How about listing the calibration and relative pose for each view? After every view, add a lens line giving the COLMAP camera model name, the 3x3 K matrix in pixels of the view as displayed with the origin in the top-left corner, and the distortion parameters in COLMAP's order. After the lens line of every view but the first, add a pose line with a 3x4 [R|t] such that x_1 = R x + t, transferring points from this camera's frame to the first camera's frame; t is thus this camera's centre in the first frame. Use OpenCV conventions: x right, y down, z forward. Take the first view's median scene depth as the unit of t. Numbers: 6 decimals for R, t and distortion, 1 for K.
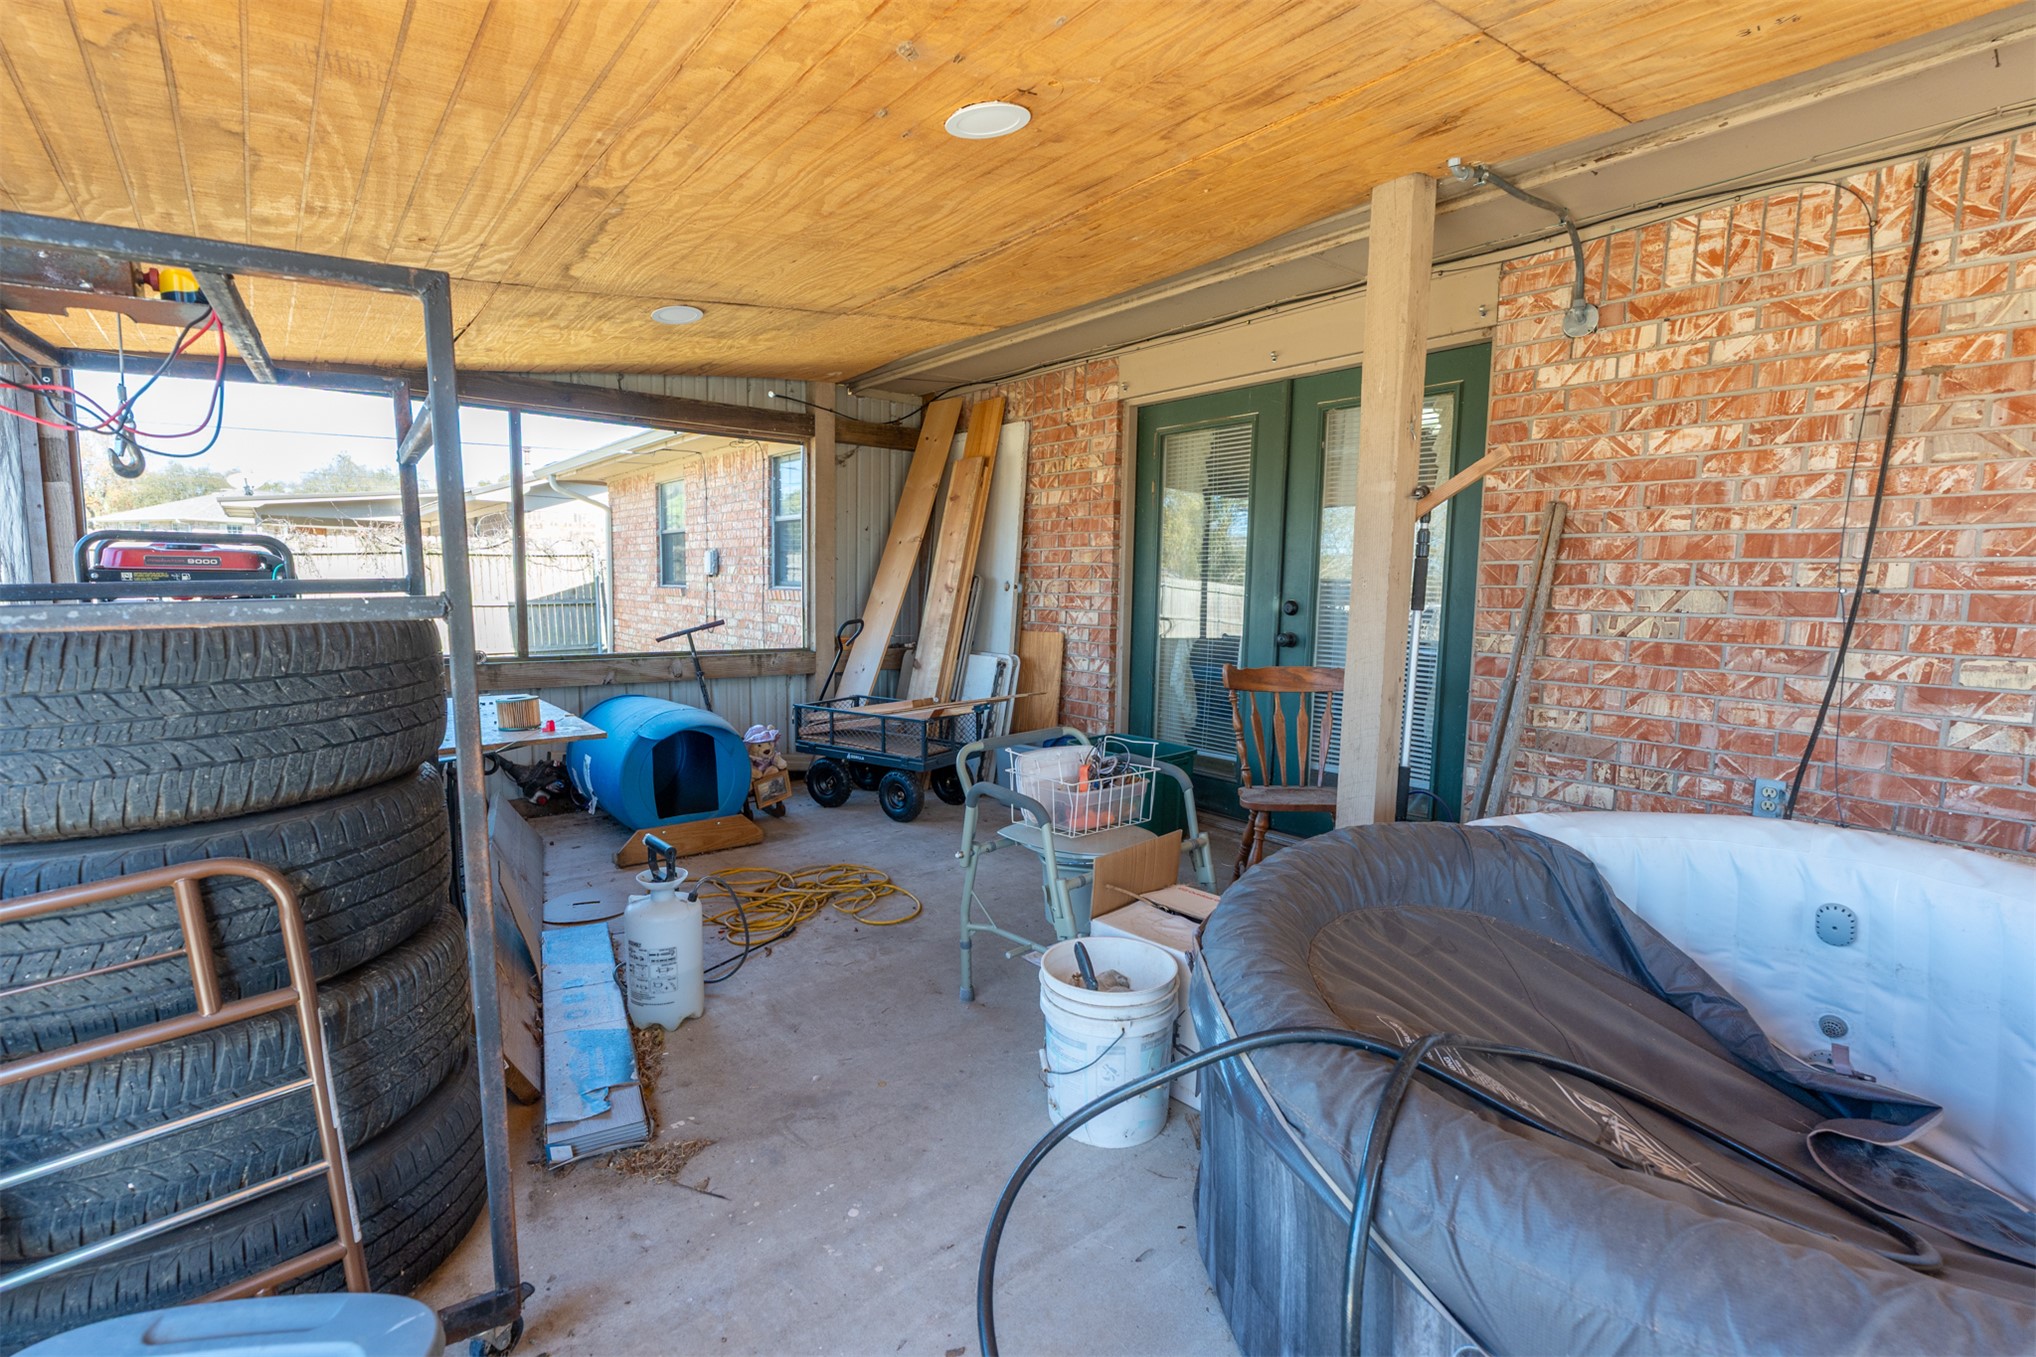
lens RADIAL K [[922.1, 0, 1013.9], [0, 922.1, 679.2], [0, 0, 1]] dist [-0.009304, 0.001806]
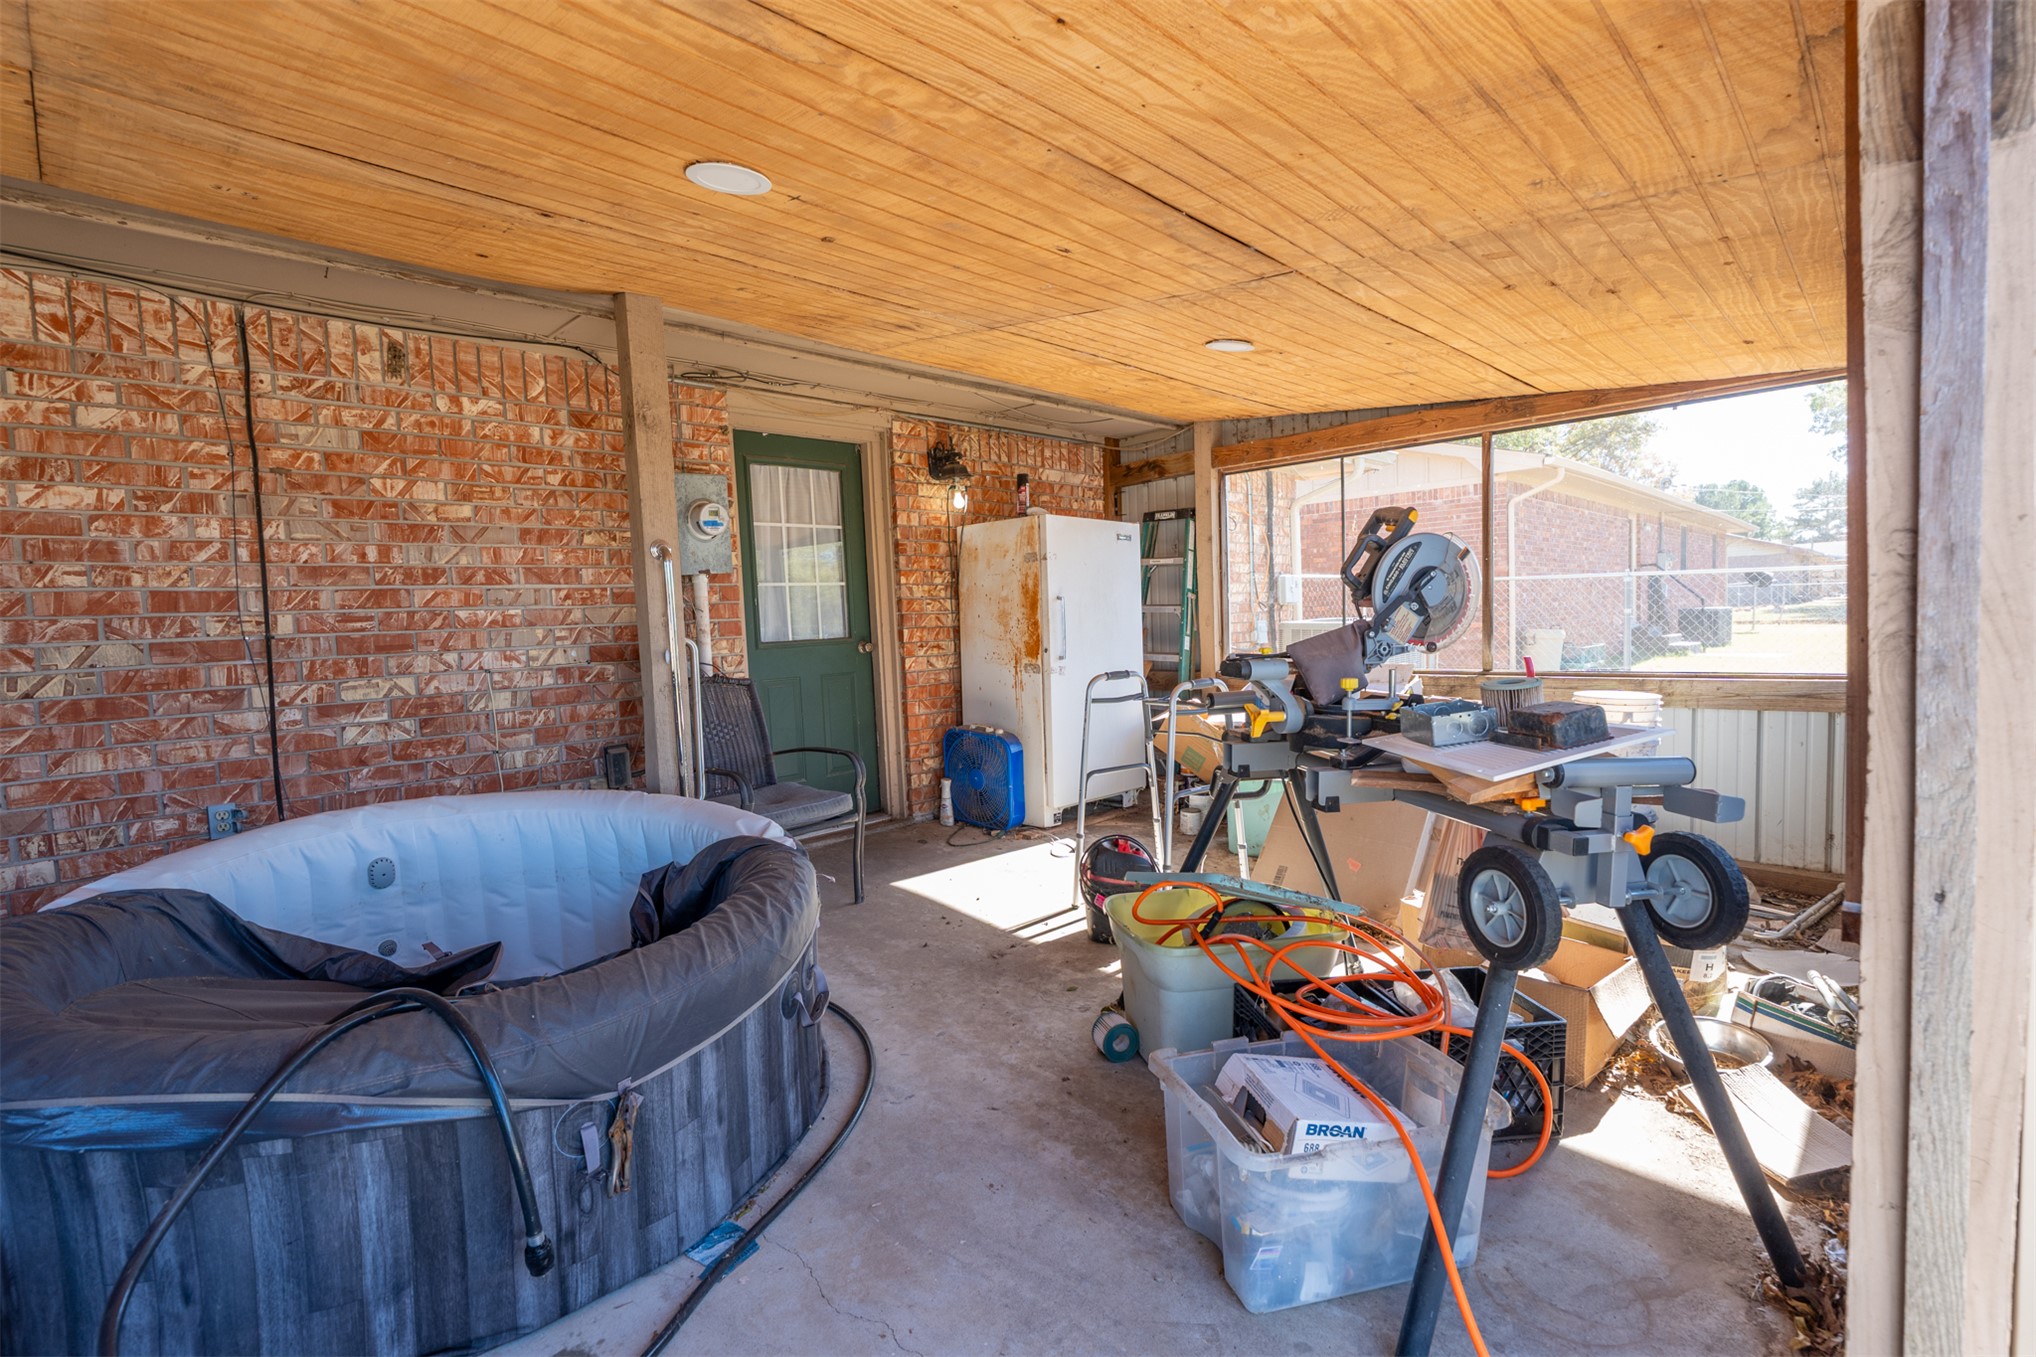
lens RADIAL K [[922.1, 0, 1014.6], [0, 922.1, 673.2], [0, 0, 1]] dist [-0.009304, 0.001806]
pose [[-0.118834, -0.071840, 0.990312, -0.430113], [0.145381, 0.985371, 0.088927, -0.009782], [-0.982213, 0.154540, -0.106651, 0.126480]]
